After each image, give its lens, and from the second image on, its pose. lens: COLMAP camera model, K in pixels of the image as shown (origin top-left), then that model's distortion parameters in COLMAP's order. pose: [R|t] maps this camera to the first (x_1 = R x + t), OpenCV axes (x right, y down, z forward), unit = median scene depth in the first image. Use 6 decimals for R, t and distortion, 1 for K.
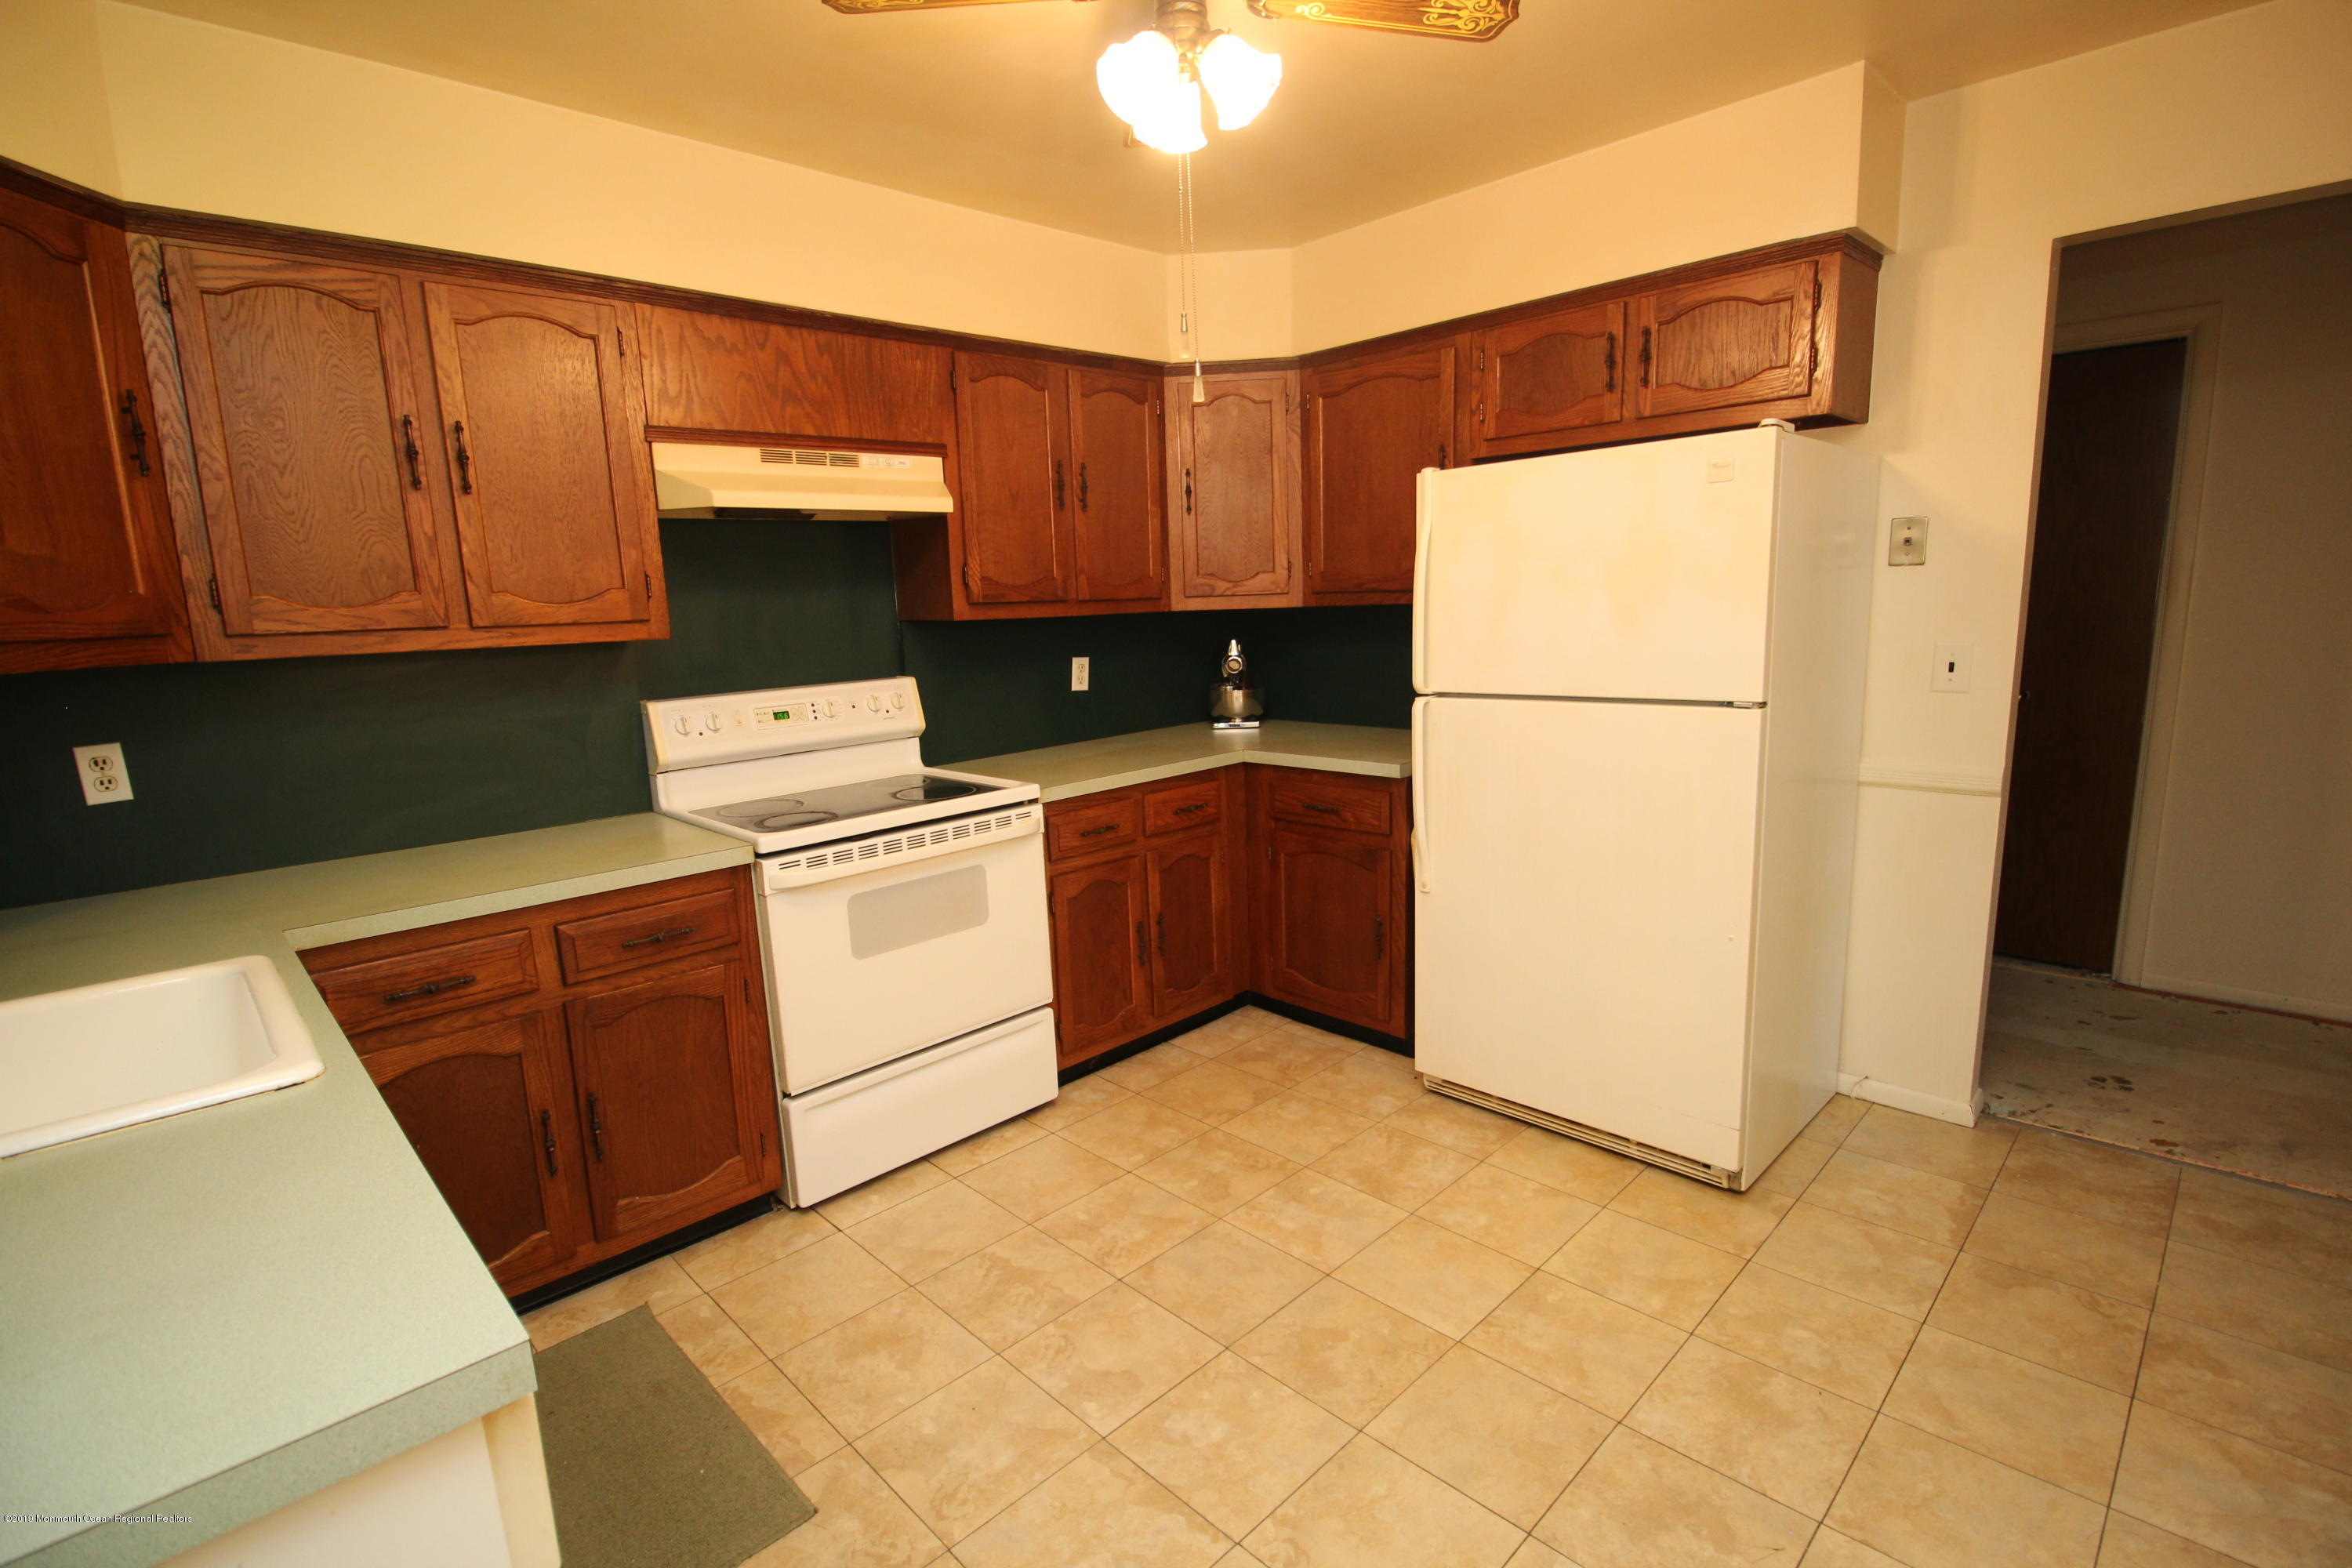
lens RADIAL K [[1073.2, 0, 1176.0], [0, 1073.2, 784.0], [0, 0, 1]] dist [0.001888, -0.011531]
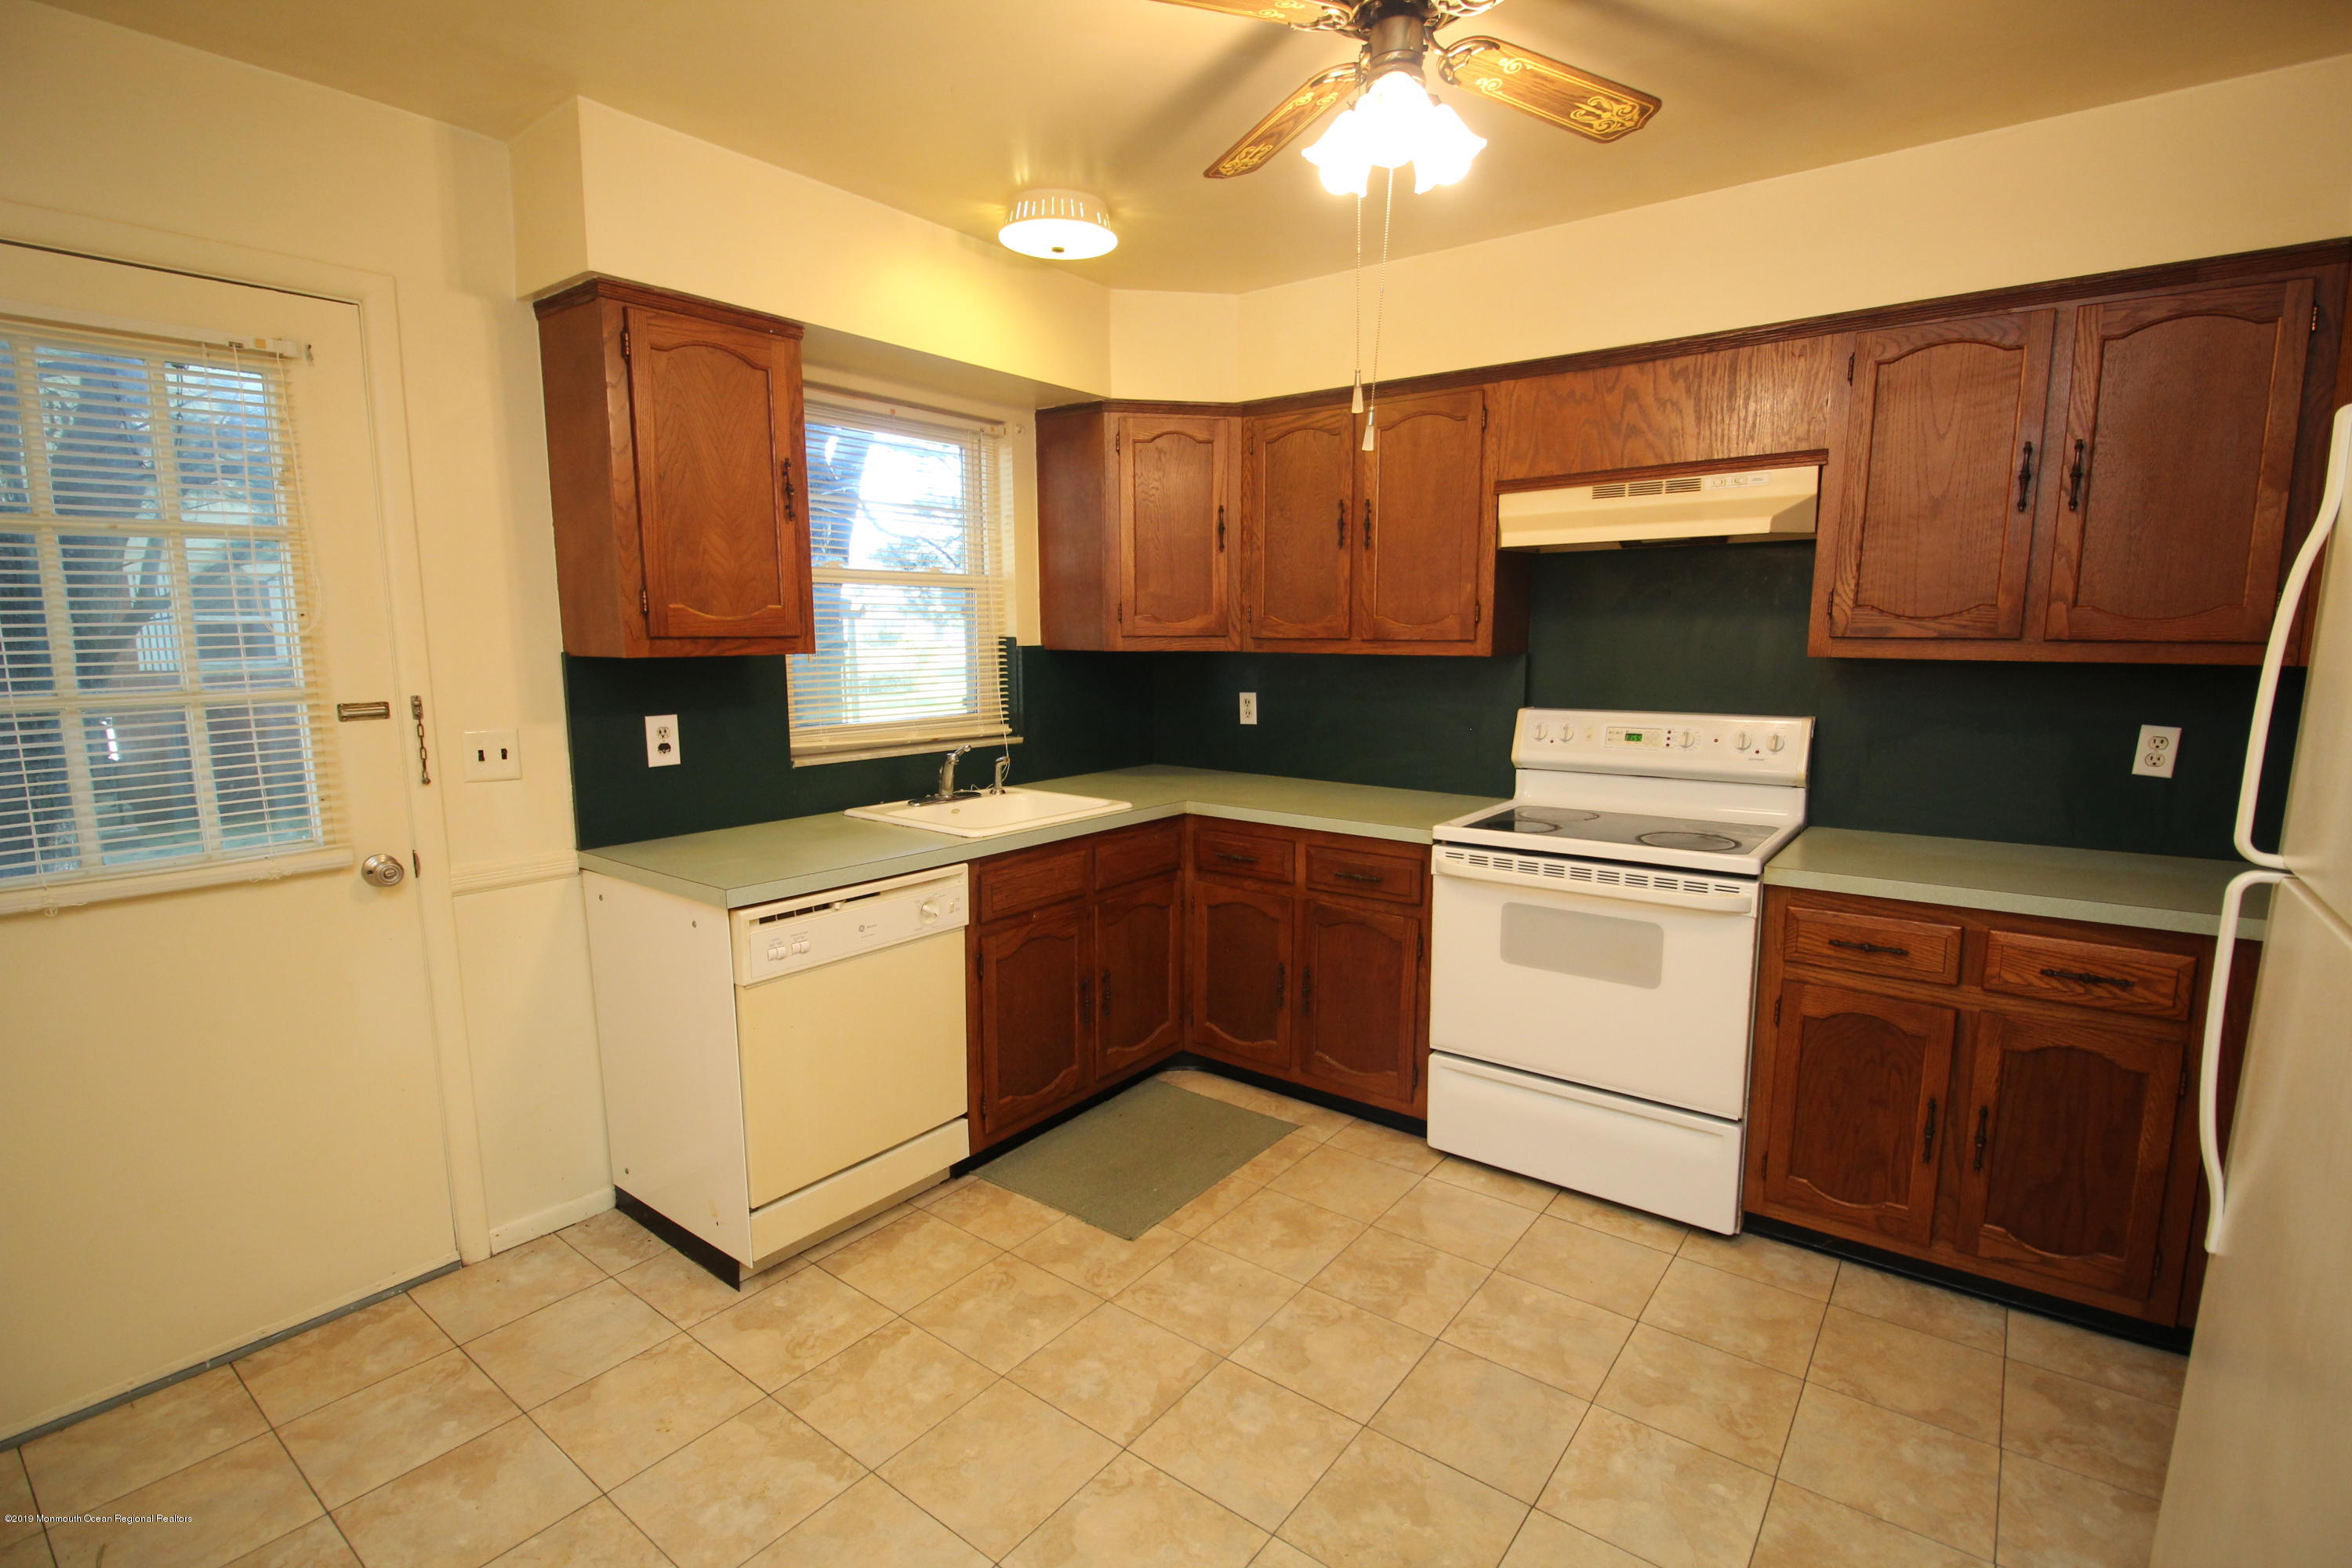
lens RADIAL K [[1073.2, 0, 1176.0], [0, 1073.2, 784.0], [0, 0, 1]] dist [0.001888, -0.011531]
pose [[0.162377, 0.178079, -0.970526, 0.652745], [-0.173074, 0.973471, 0.149662, -0.112770], [0.971431, 0.143671, 0.188891, 0.440663]]
